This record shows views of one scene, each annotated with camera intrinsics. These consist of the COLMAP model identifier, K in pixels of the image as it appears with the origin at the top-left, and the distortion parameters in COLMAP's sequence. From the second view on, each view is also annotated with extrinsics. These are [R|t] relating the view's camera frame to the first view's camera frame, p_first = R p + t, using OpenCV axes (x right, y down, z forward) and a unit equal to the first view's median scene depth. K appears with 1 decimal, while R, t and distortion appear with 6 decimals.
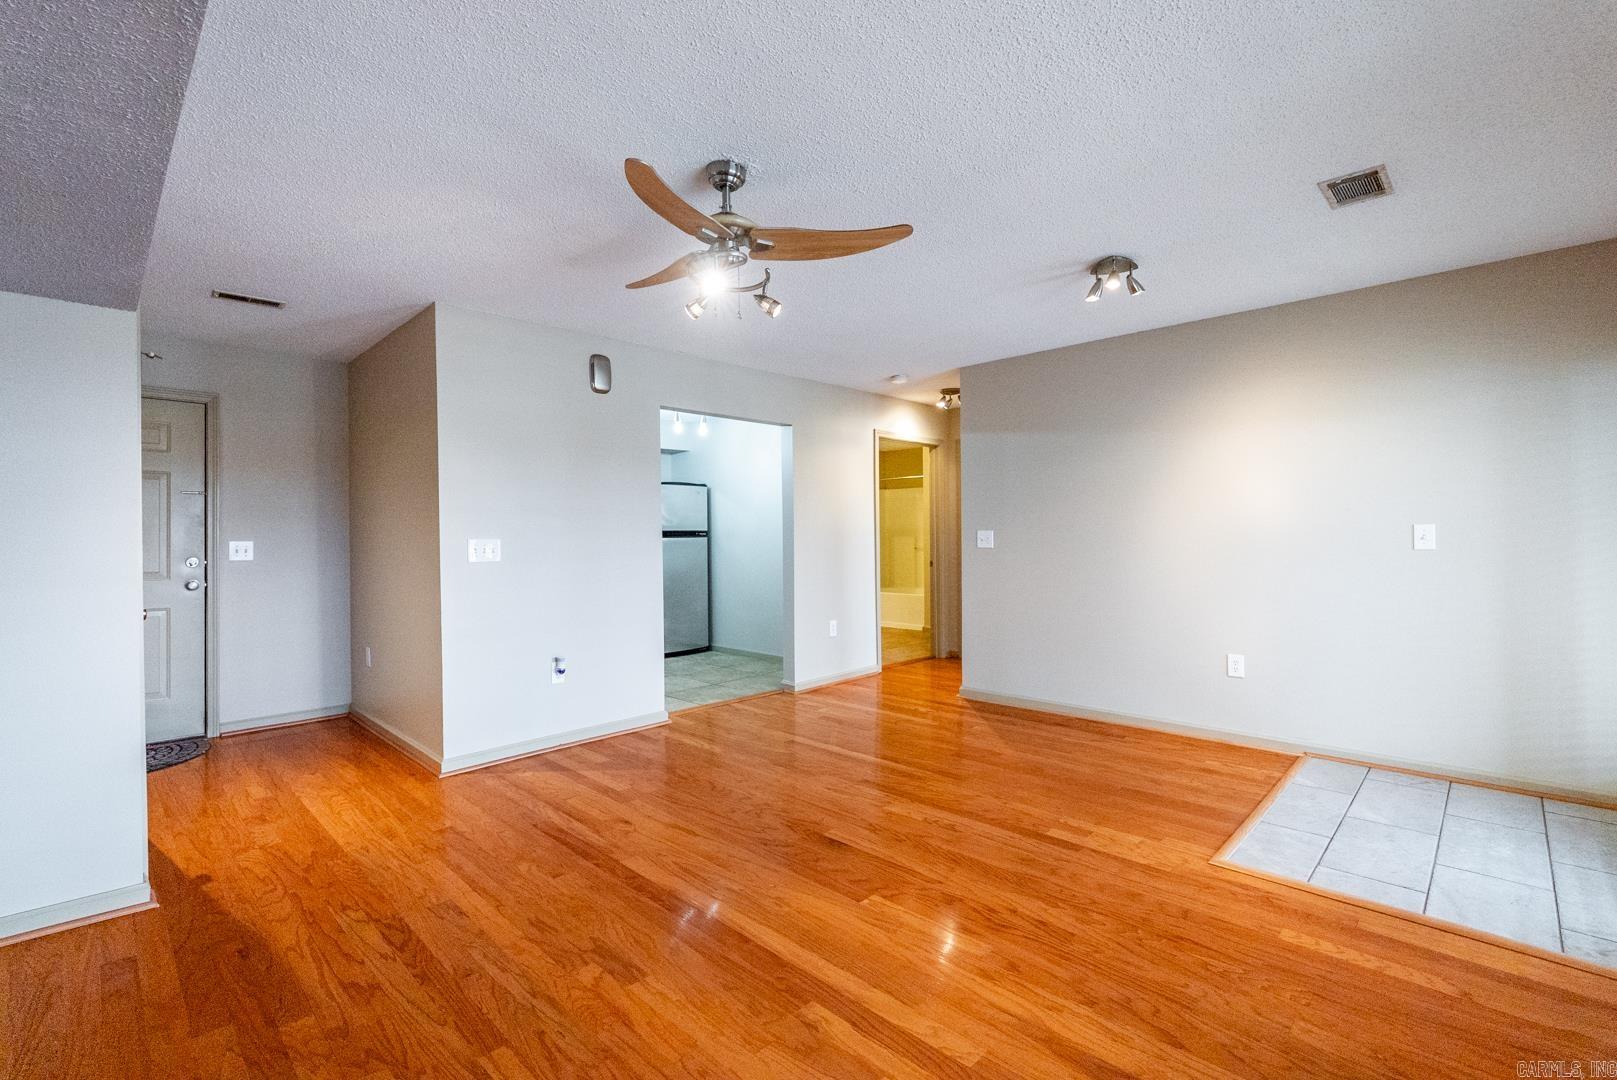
lens RADIAL K [[718.6, 0, 813.5], [0, 718.6, 536.0], [0, 0, 1]] dist [-0.004208, -0.000159]
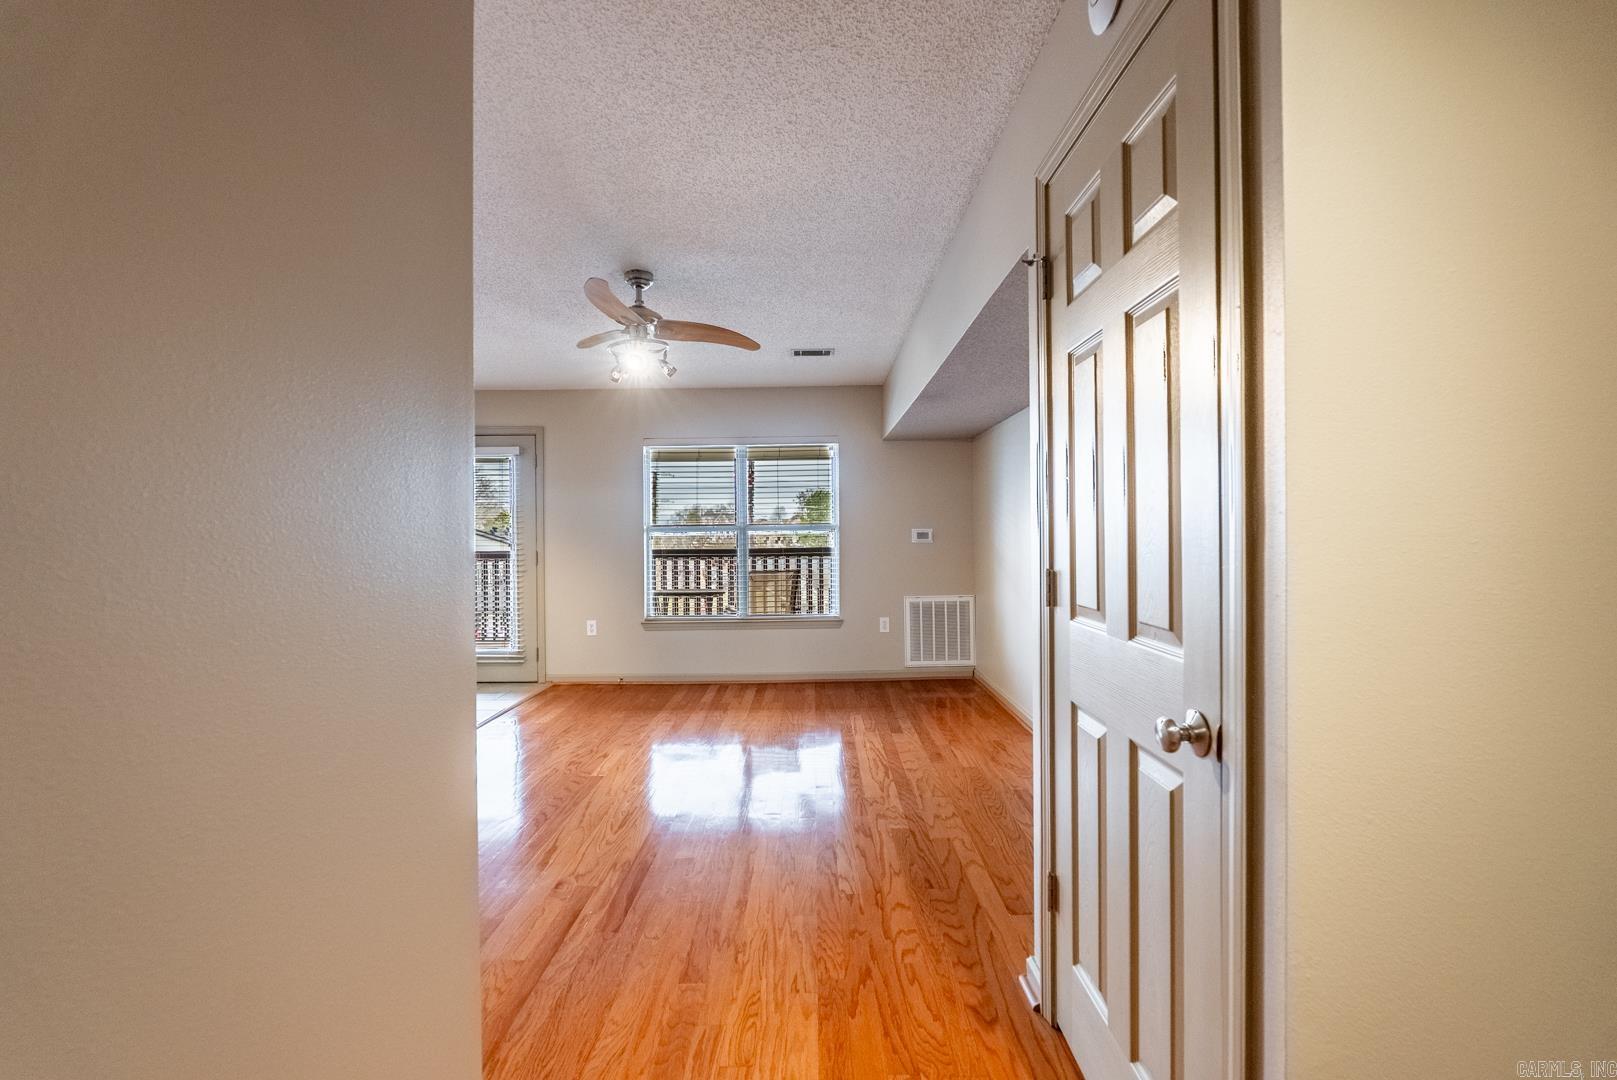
lens RADIAL K [[718.6, 0, 813.5], [0, 718.6, 536.0], [0, 0, 1]] dist [-0.004208, -0.000159]
pose [[-0.698390, 0.014363, 0.715573, -1.039920], [0.016950, 0.999850, -0.003527, 0.006960], [-0.715516, 0.009666, -0.698529, 1.339510]]
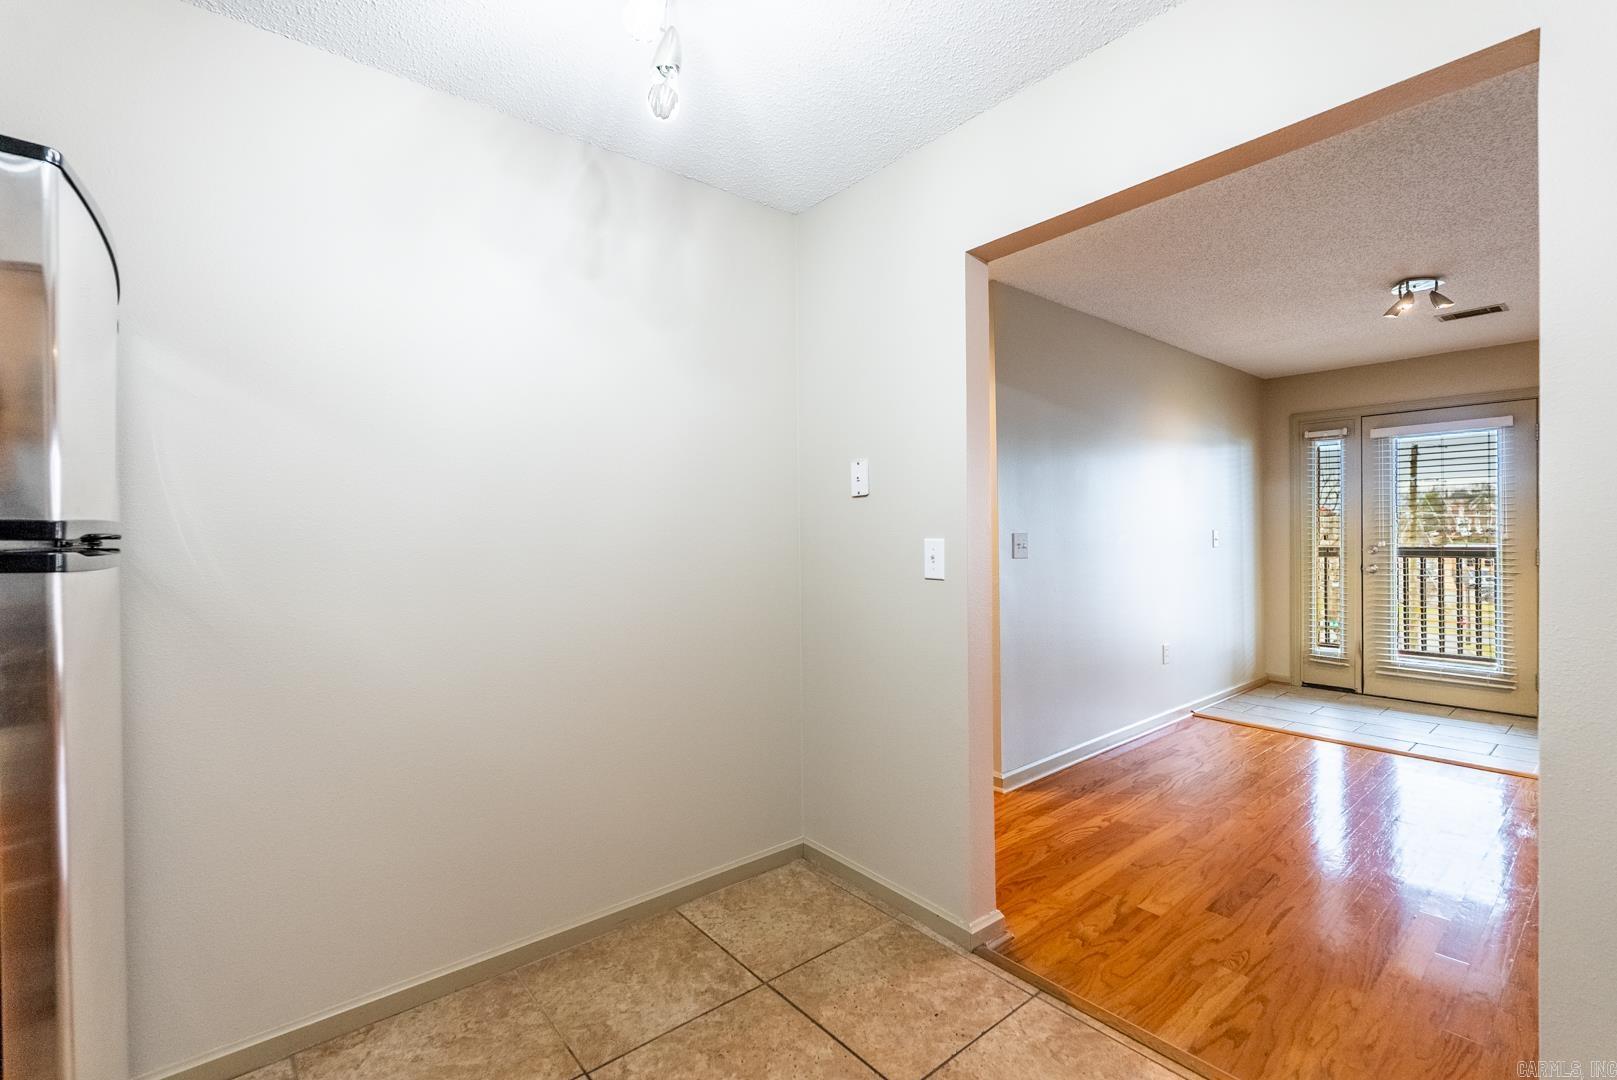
lens RADIAL K [[712.6, 0, 808.5], [0, 712.6, 540.0], [0, 0, 1]] dist [-0.001068, 0.000008]
pose [[0.091733, -0.000188, 0.995784, -0.756663], [0.011140, 0.999938, -0.000838, -0.005037], [-0.995721, 0.011170, 0.091729, 1.886943]]
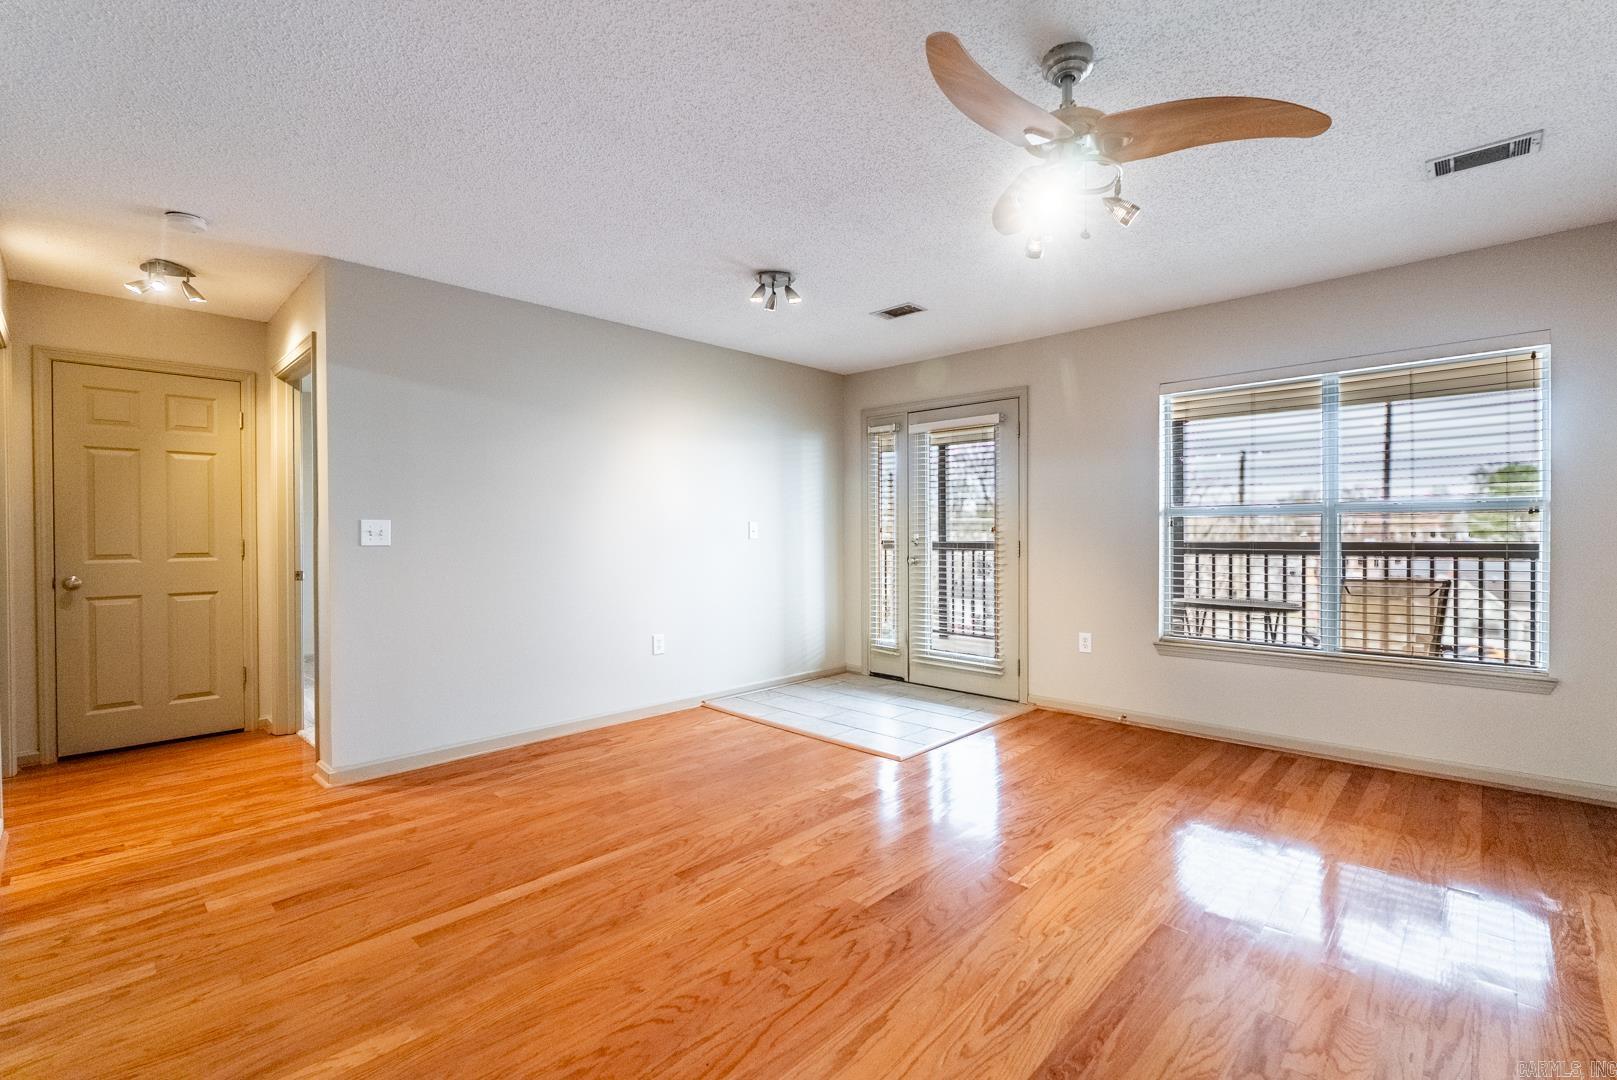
lens RADIAL K [[718.6, 0, 813.5], [0, 718.6, 536.0], [0, 0, 1]] dist [-0.004208, -0.000159]
pose [[-0.013265, 0.003897, 0.999904, -0.707287], [0.005409, 0.999978, -0.003826, 0.021369], [-0.999897, 0.005358, -0.013286, 1.000746]]
